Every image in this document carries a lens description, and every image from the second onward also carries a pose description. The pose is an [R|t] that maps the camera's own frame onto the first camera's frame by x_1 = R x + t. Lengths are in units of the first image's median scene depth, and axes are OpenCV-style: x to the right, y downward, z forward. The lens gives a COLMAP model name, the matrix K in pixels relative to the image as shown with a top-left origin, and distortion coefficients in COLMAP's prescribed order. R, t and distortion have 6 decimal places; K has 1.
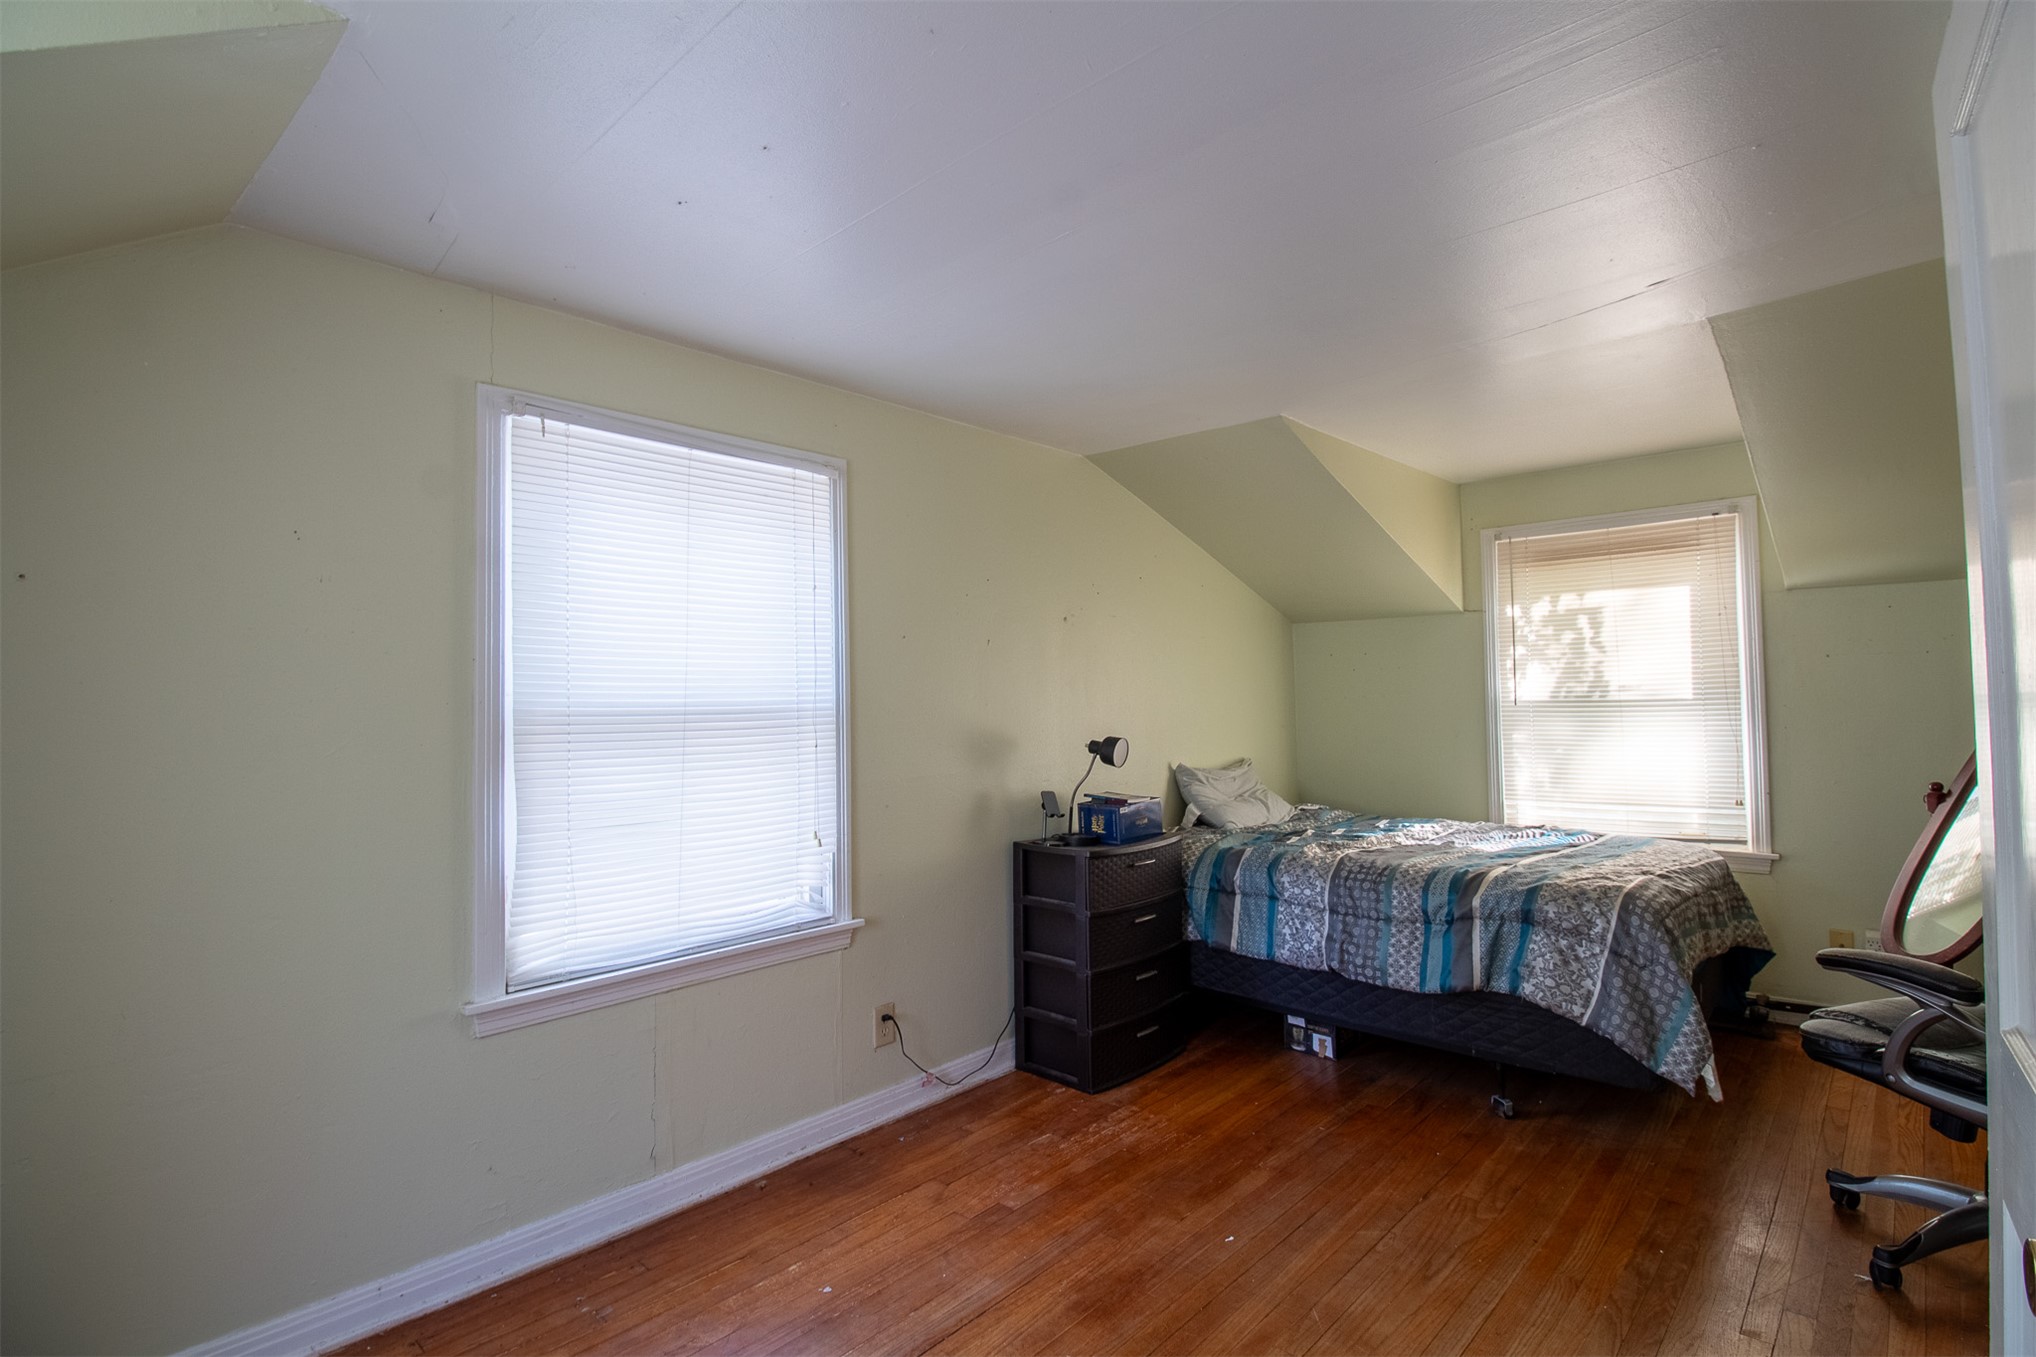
lens RADIAL K [[975.4, 0, 1032.5], [0, 975.4, 673.9], [0, 0, 1]] dist [-0.002532, -0.000946]
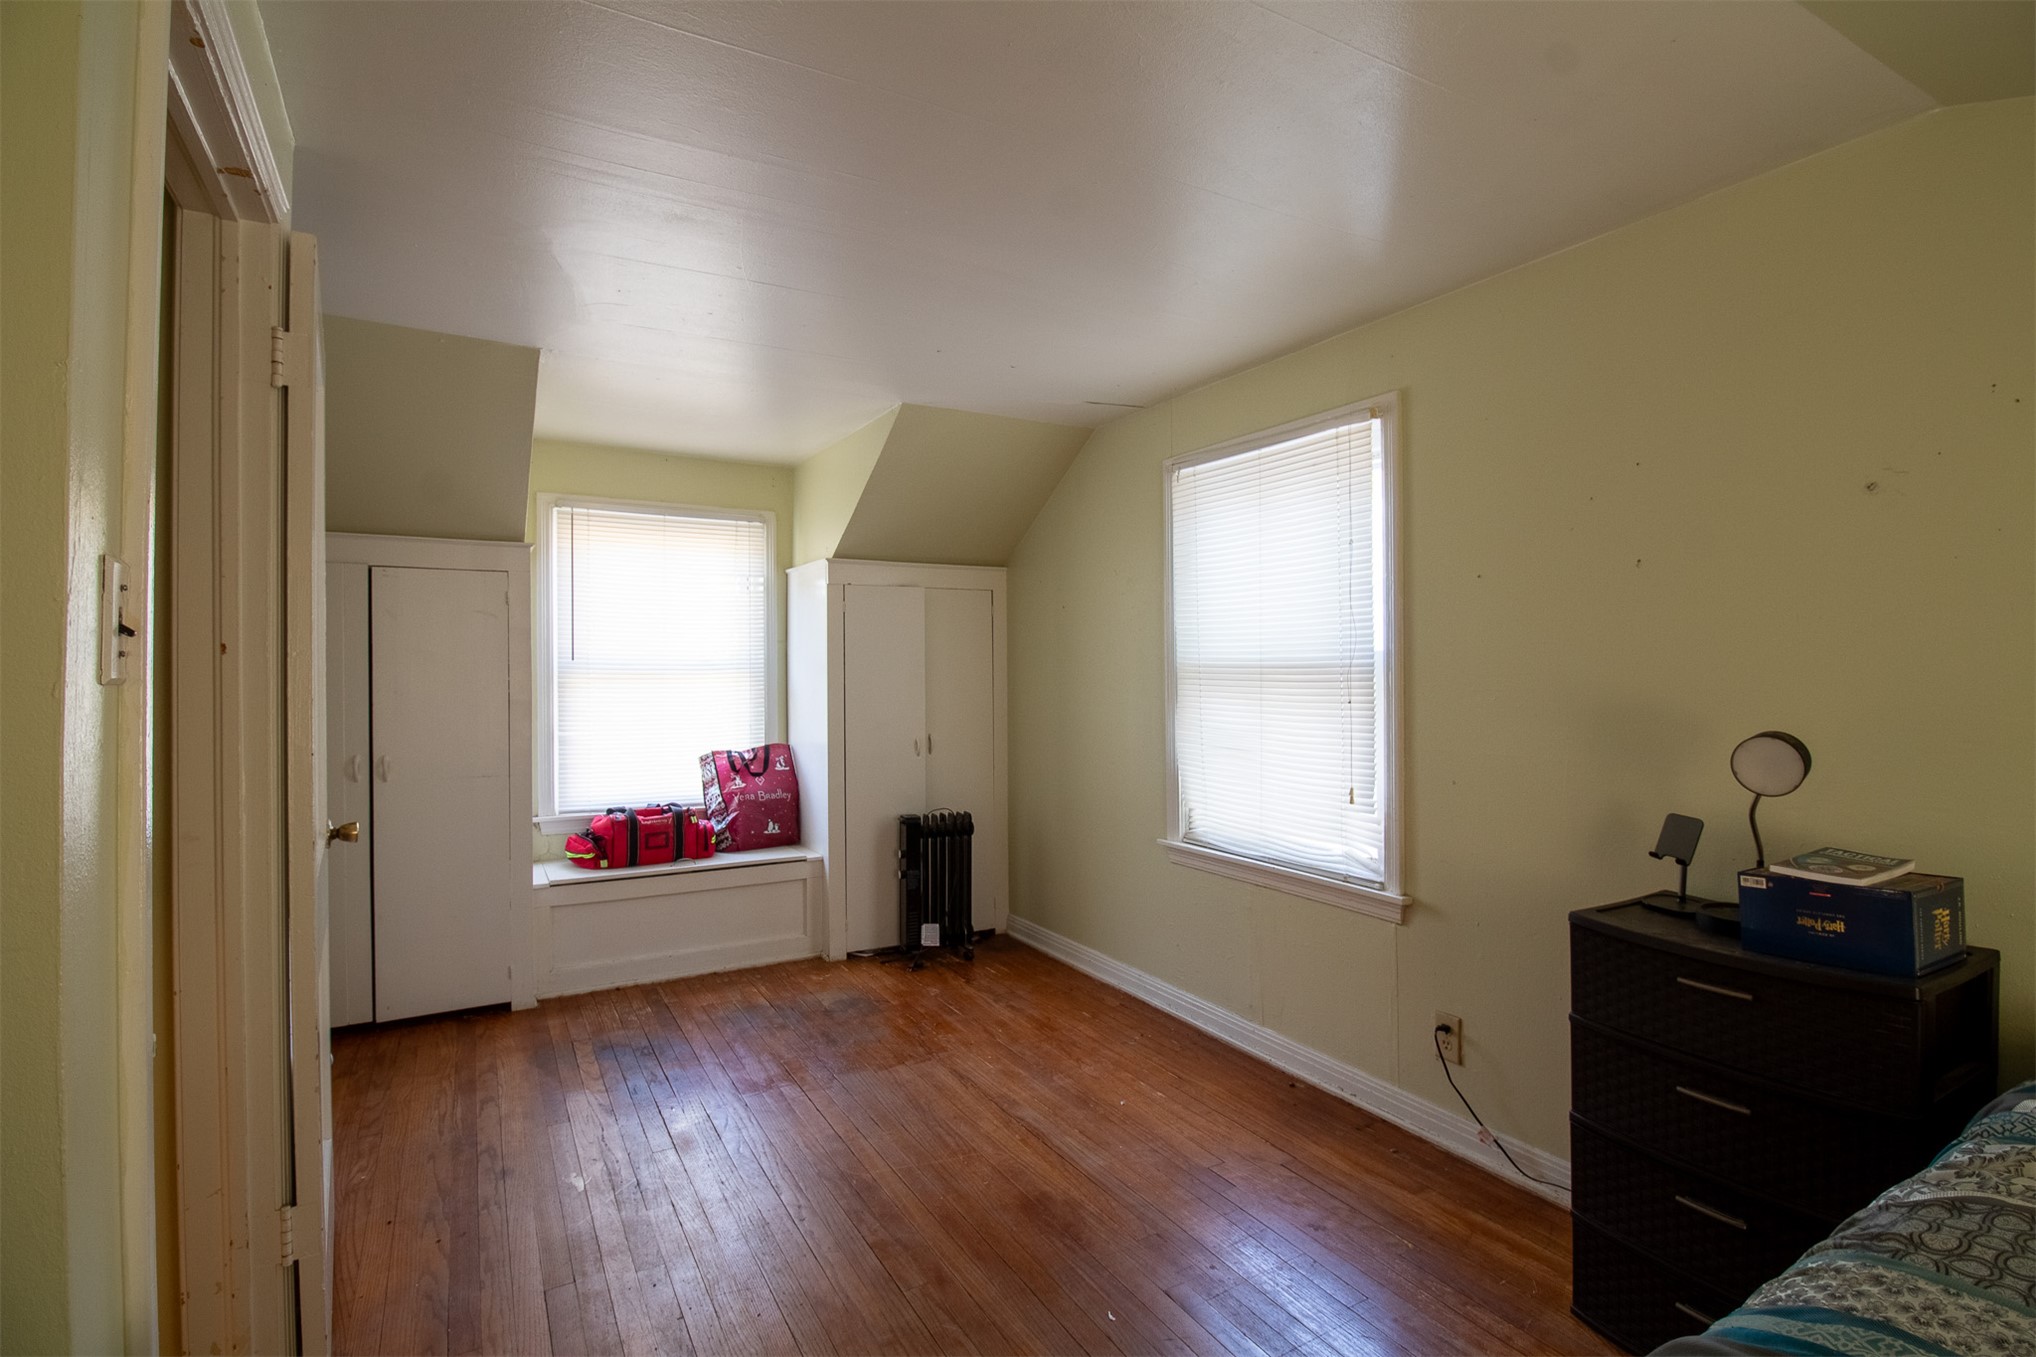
lens RADIAL K [[975.4, 0, 1032.5], [0, 975.4, 673.9], [0, 0, 1]] dist [-0.002532, -0.000946]
pose [[-0.295577, 0.024485, -0.955005, 0.872029], [0.033787, 0.999314, 0.015163, 0.020109], [0.954721, -0.027785, -0.296202, 1.046959]]
